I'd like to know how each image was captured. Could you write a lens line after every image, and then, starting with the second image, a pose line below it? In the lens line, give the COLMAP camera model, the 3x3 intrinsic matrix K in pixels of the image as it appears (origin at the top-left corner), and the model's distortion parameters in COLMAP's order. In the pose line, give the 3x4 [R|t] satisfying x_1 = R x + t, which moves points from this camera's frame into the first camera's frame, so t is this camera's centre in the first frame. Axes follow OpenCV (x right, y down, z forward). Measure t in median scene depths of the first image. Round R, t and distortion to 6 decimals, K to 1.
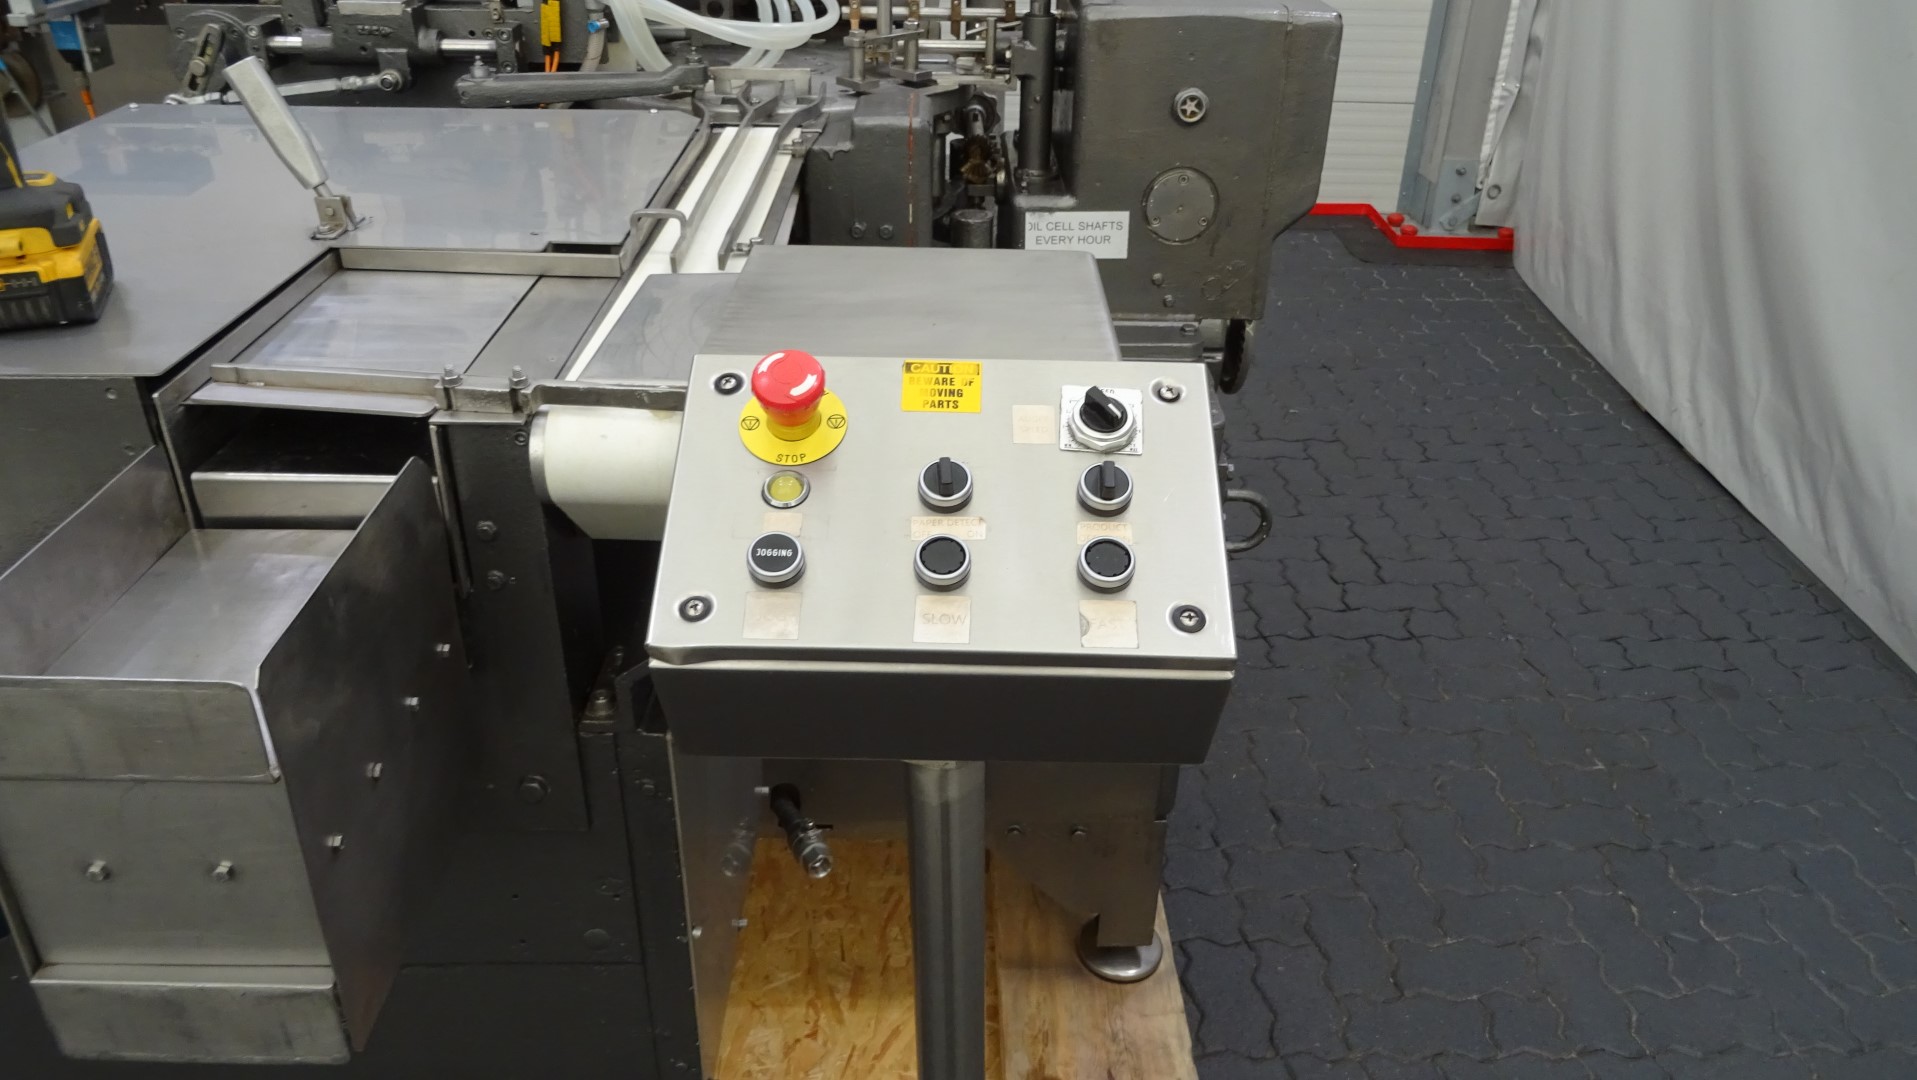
lens RADIAL K [[1363.8, 0, 958.5], [0, 1363.8, 540.0], [0, 0, 1]] dist [0.018947, 0.002140]
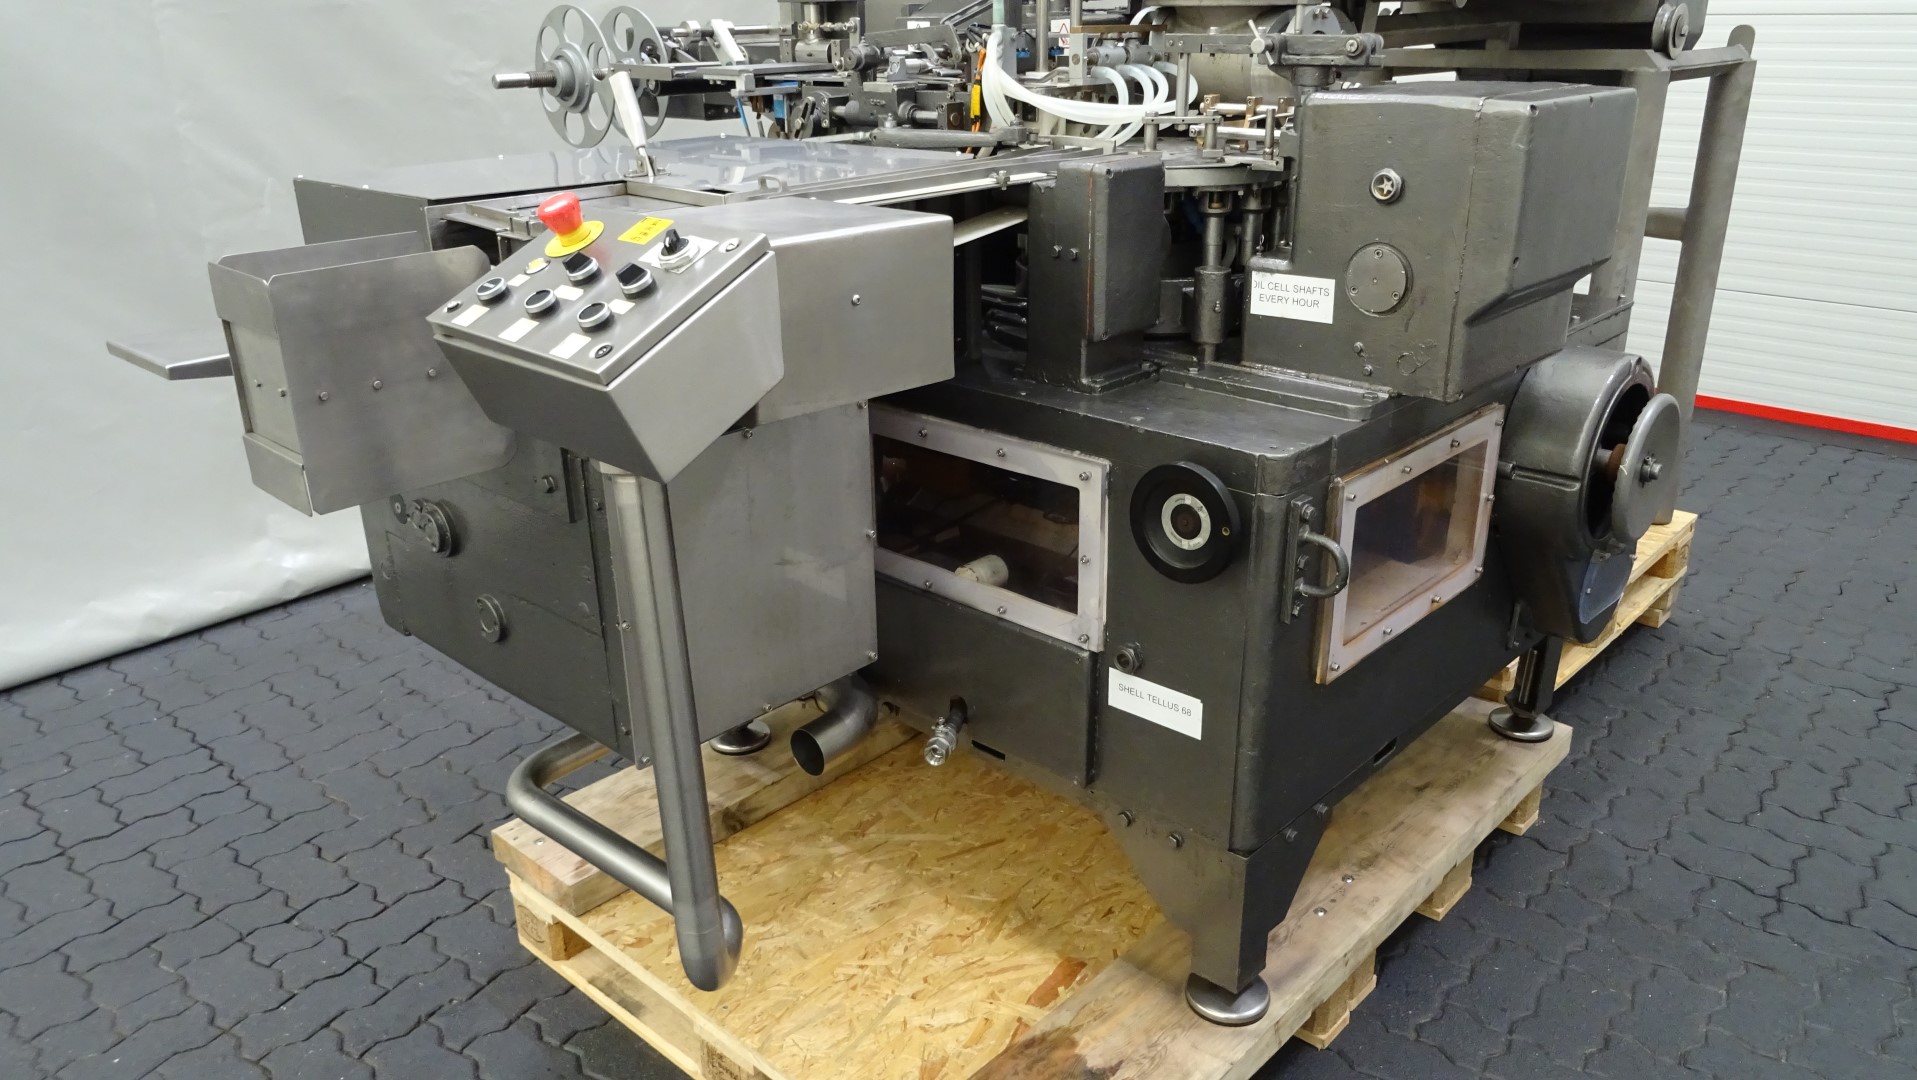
lens RADIAL K [[1364.8, 0, 958.5], [0, 1364.8, 540.0], [0, 0, 1]] dist [0.045599, 0.000996]
pose [[0.728479, 0.229489, -0.645487, 0.655206], [-0.313591, 0.949417, -0.016365, 0.067089], [0.609081, 0.214341, 0.763596, 0.029787]]
